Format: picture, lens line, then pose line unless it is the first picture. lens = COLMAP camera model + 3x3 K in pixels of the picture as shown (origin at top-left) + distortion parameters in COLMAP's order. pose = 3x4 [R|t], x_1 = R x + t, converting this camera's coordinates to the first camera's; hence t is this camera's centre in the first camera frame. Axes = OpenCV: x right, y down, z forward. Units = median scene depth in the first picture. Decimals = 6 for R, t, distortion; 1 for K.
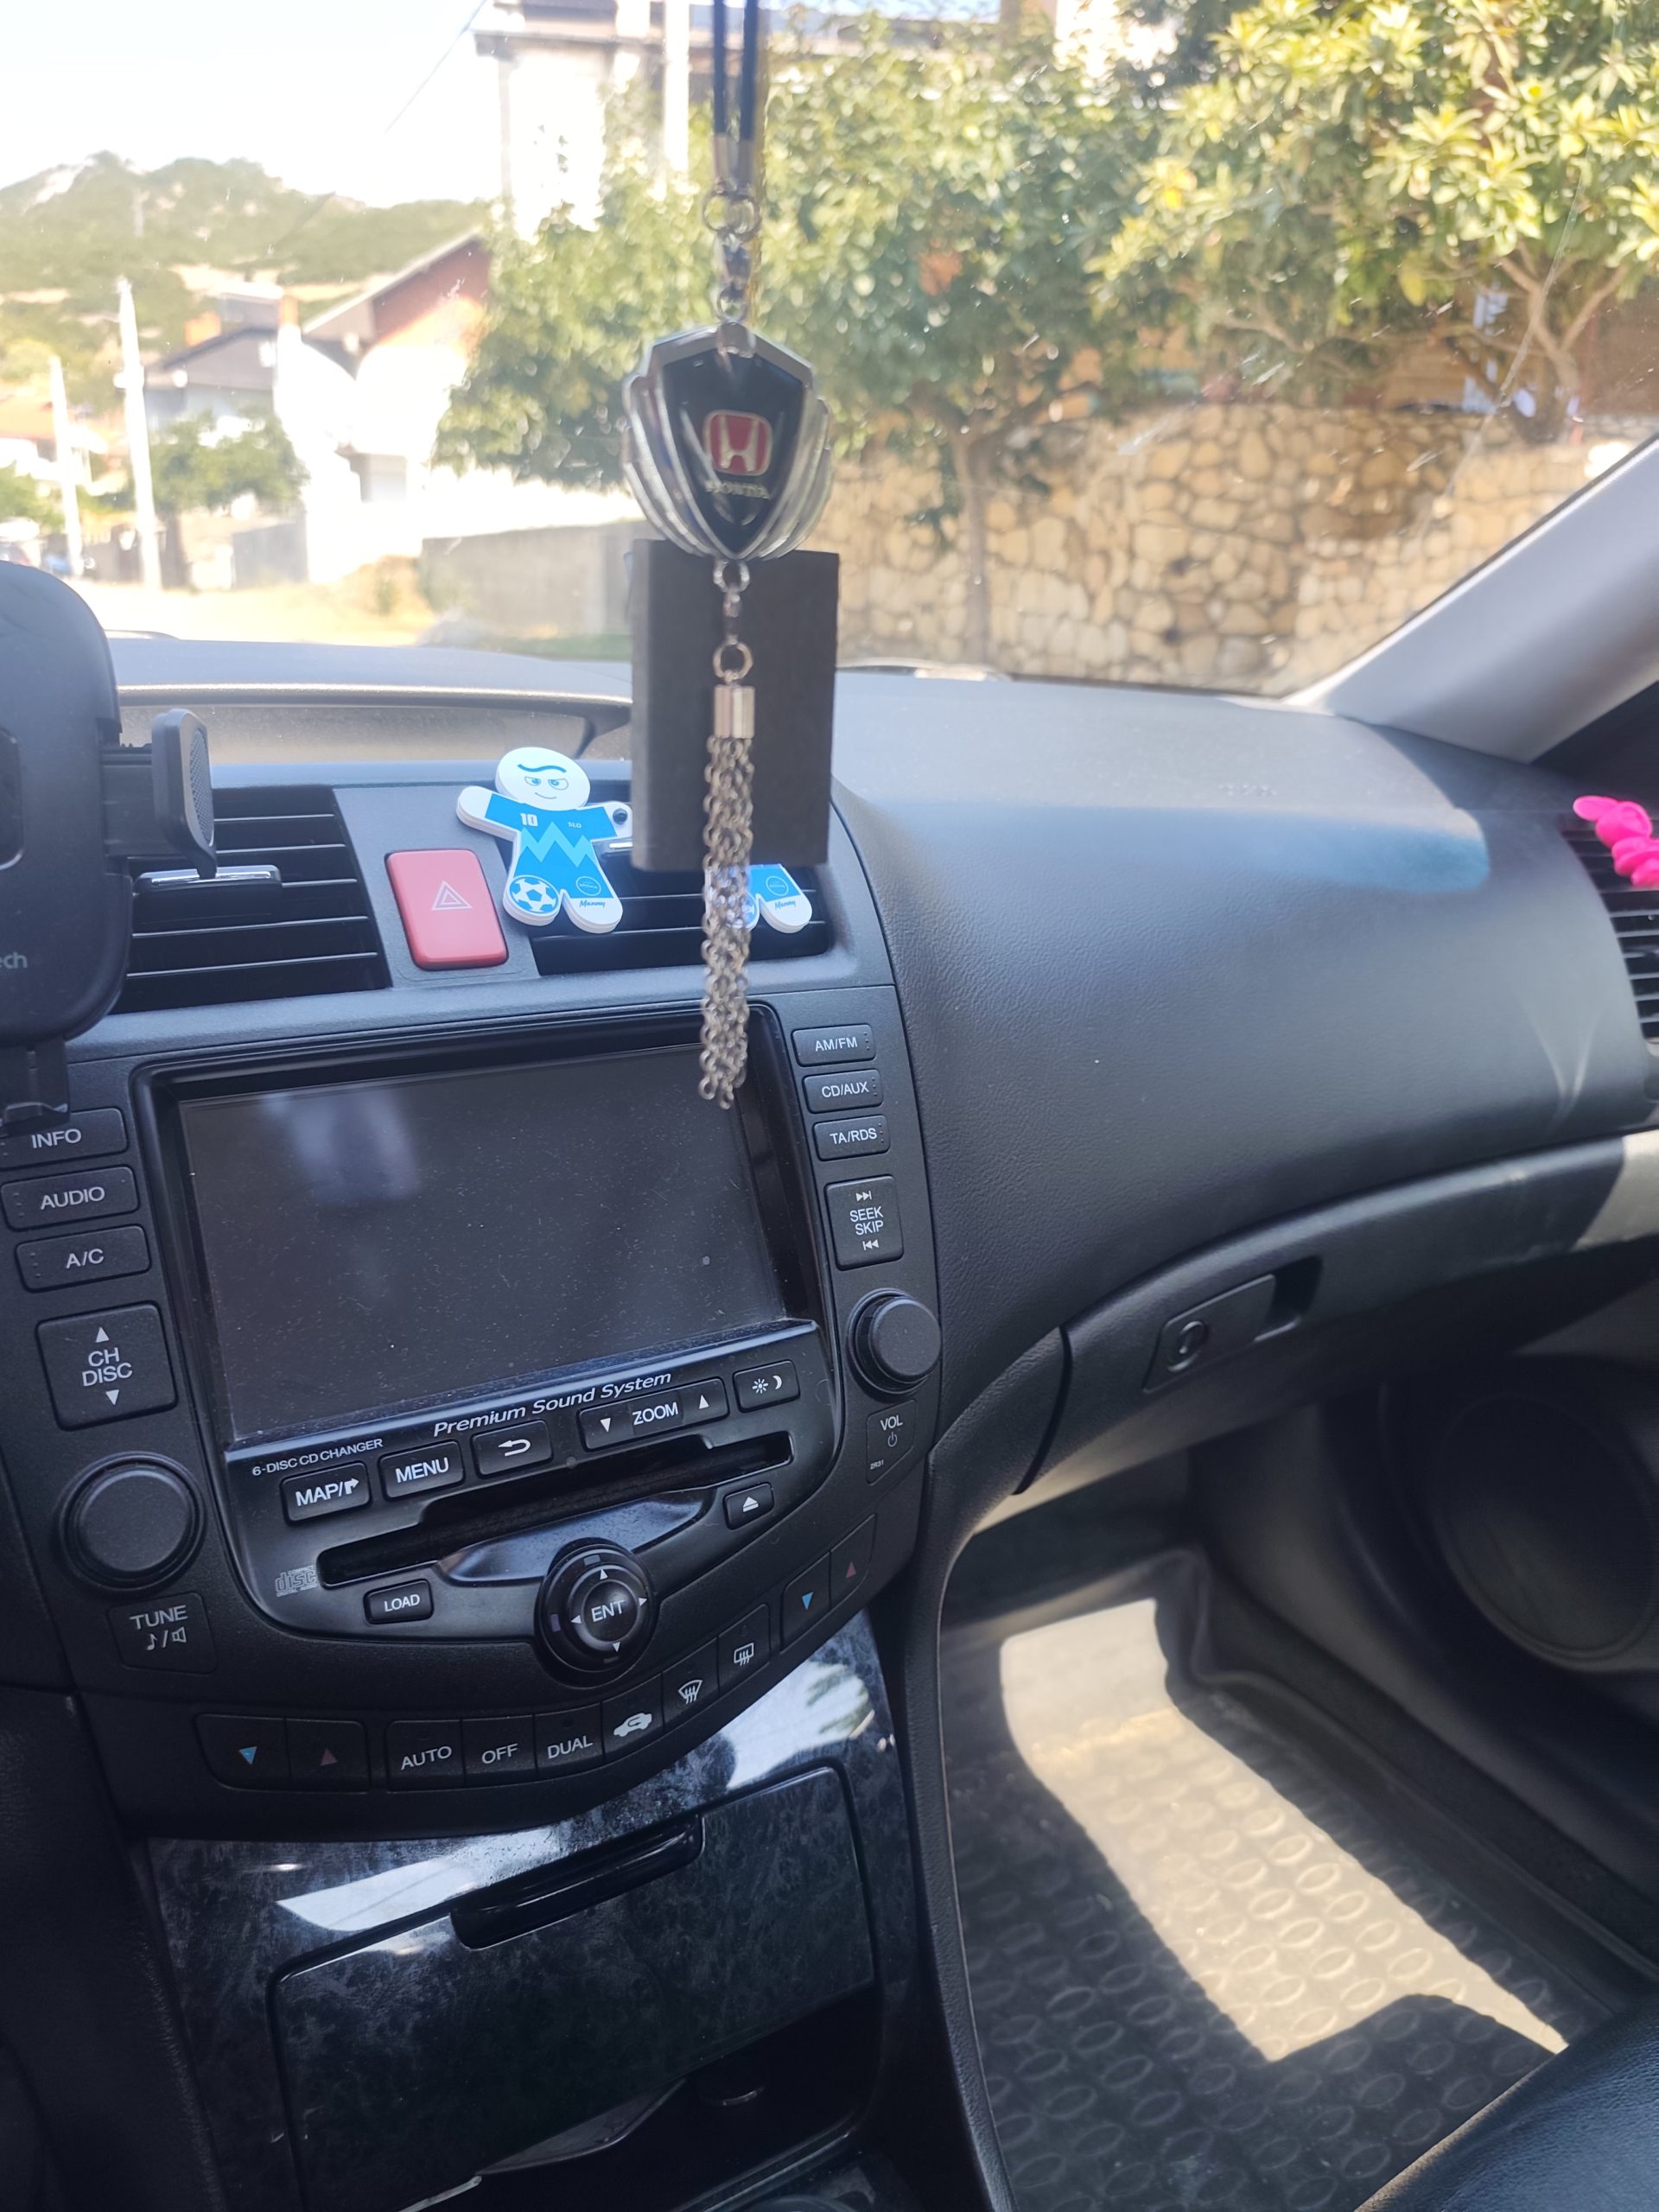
lens RADIAL K [[1549.4, 0, 826.1], [0, 1549.4, 1093.5], [0, 0, 1]] dist [0.010376, -0.021216]
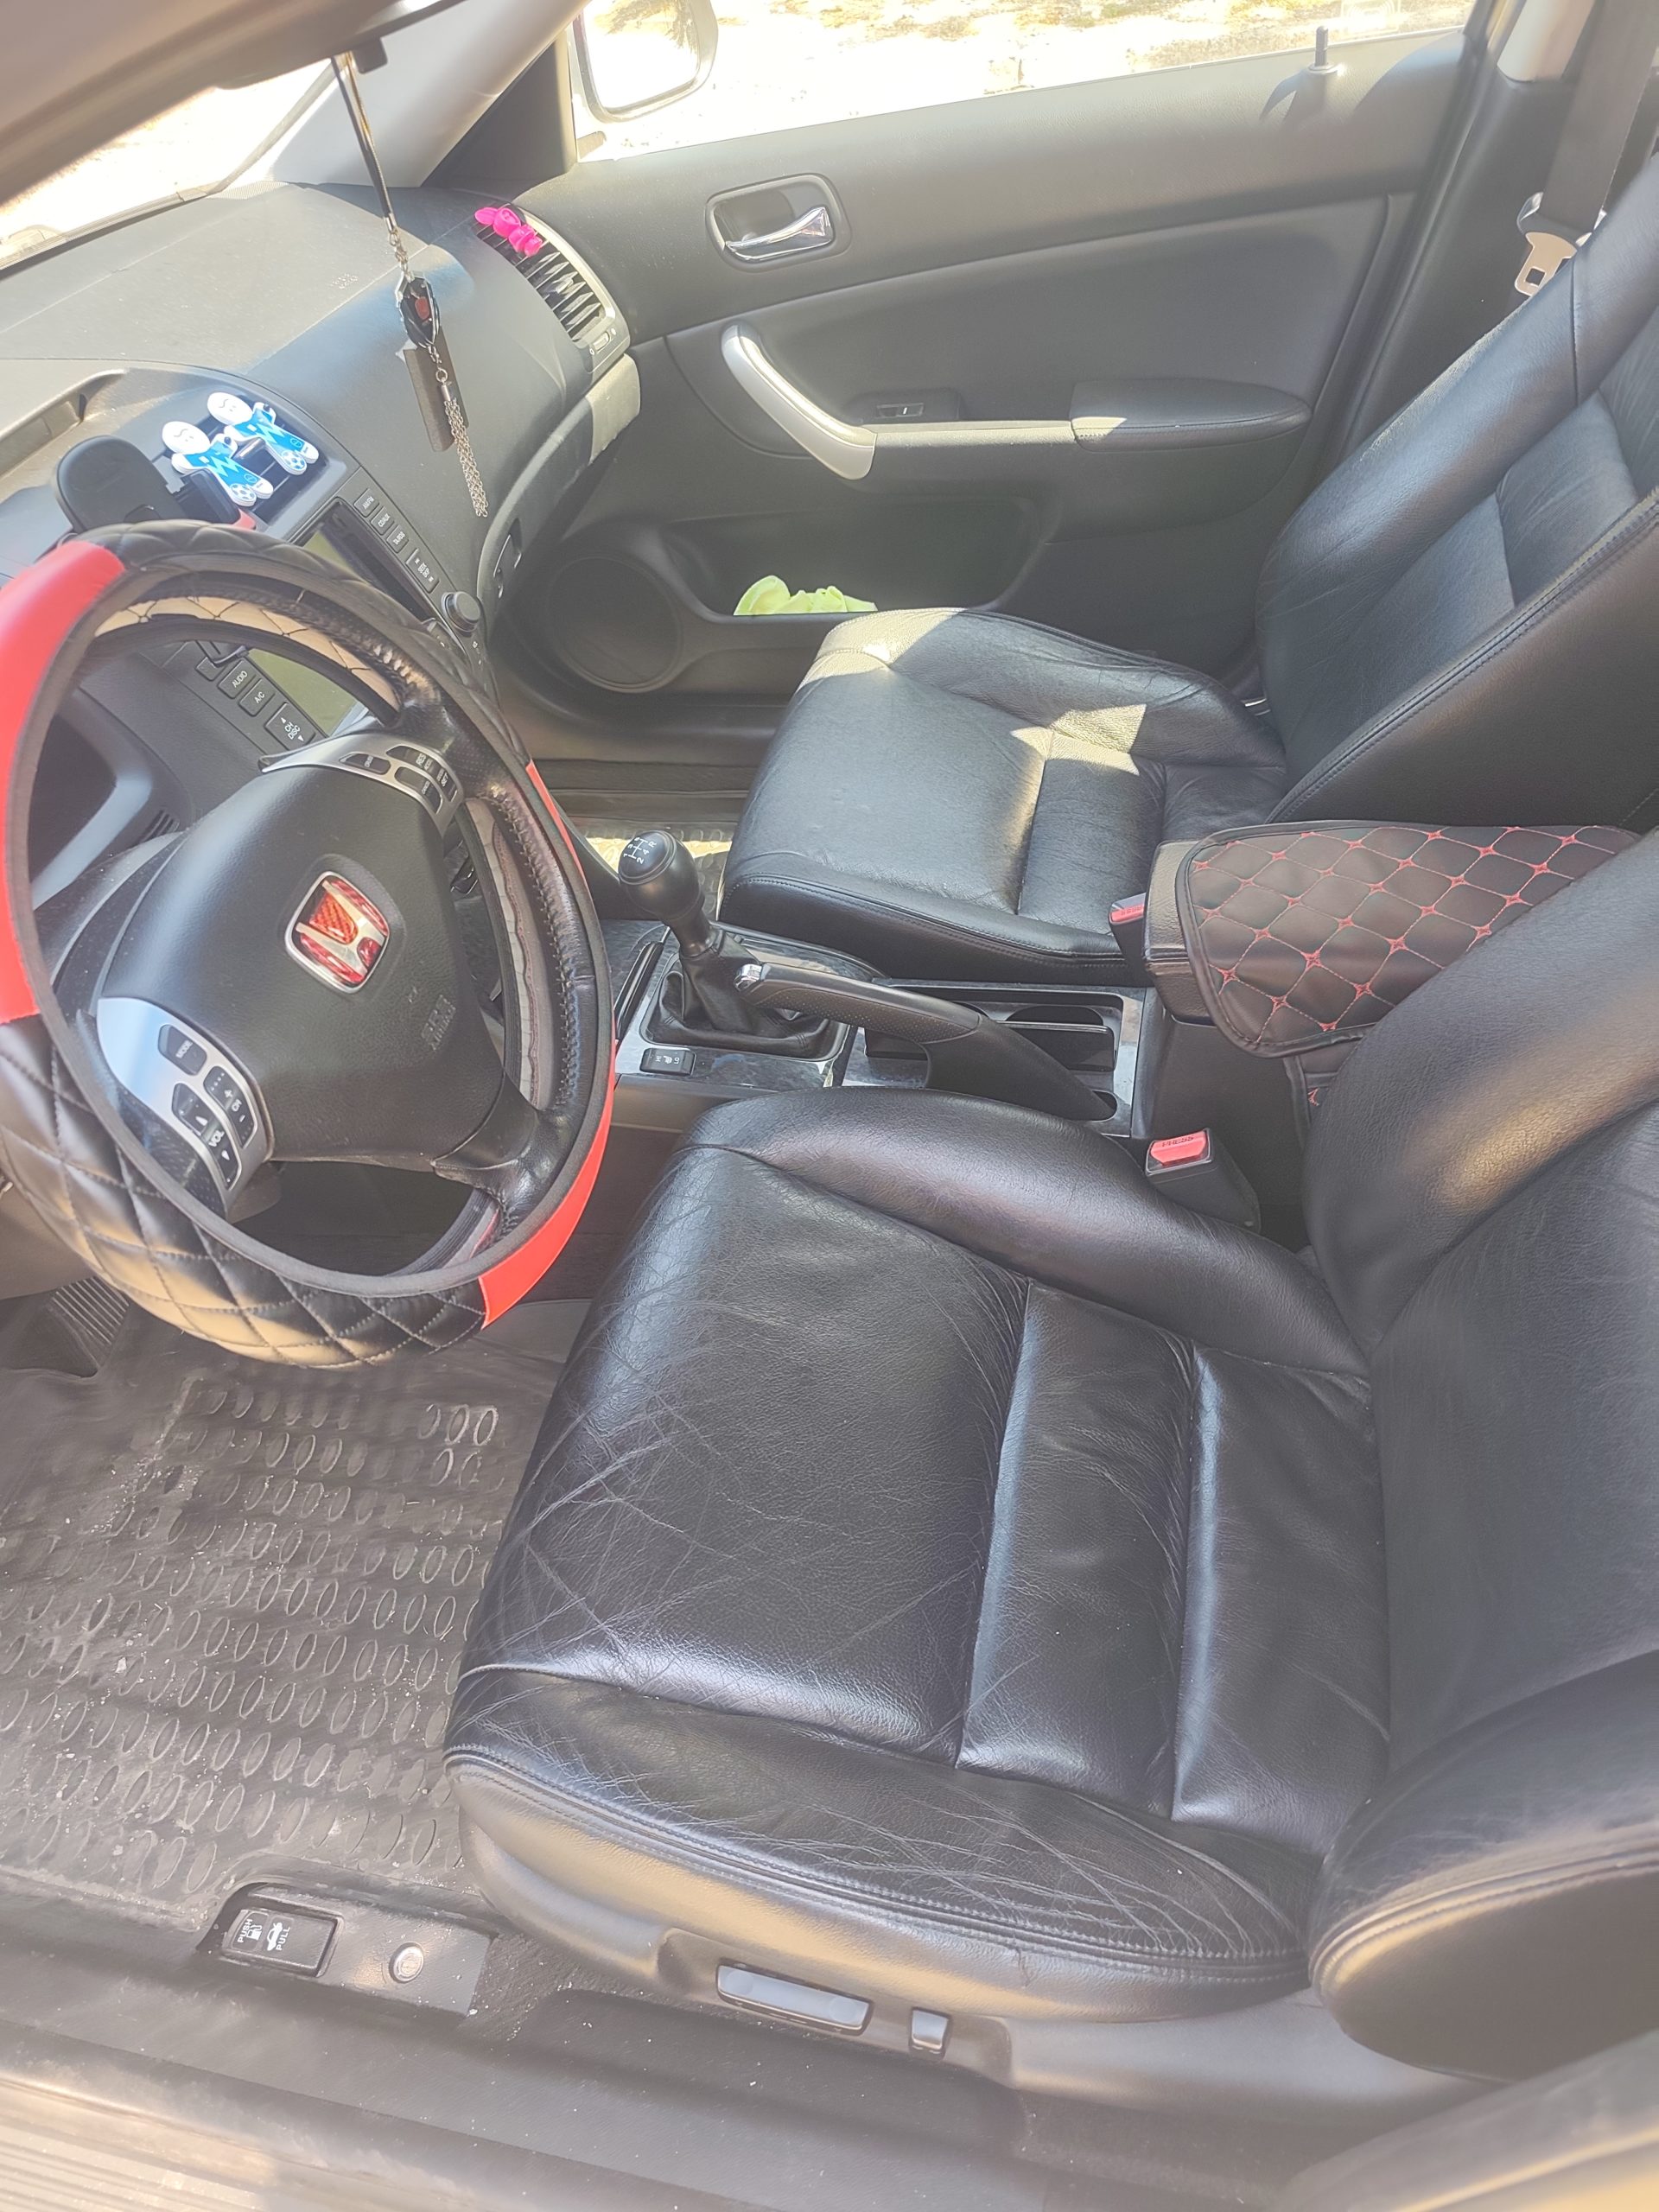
lens RADIAL K [[1549.4, 0, 809.4], [0, 1549.4, 1120.9], [0, 0, 1]] dist [0.010376, -0.021216]
pose [[0.670988, -0.601858, 0.433061, -0.495907], [0.362619, 0.775810, 0.516358, -0.122185], [-0.646748, -0.189435, 0.738805, -0.572005]]
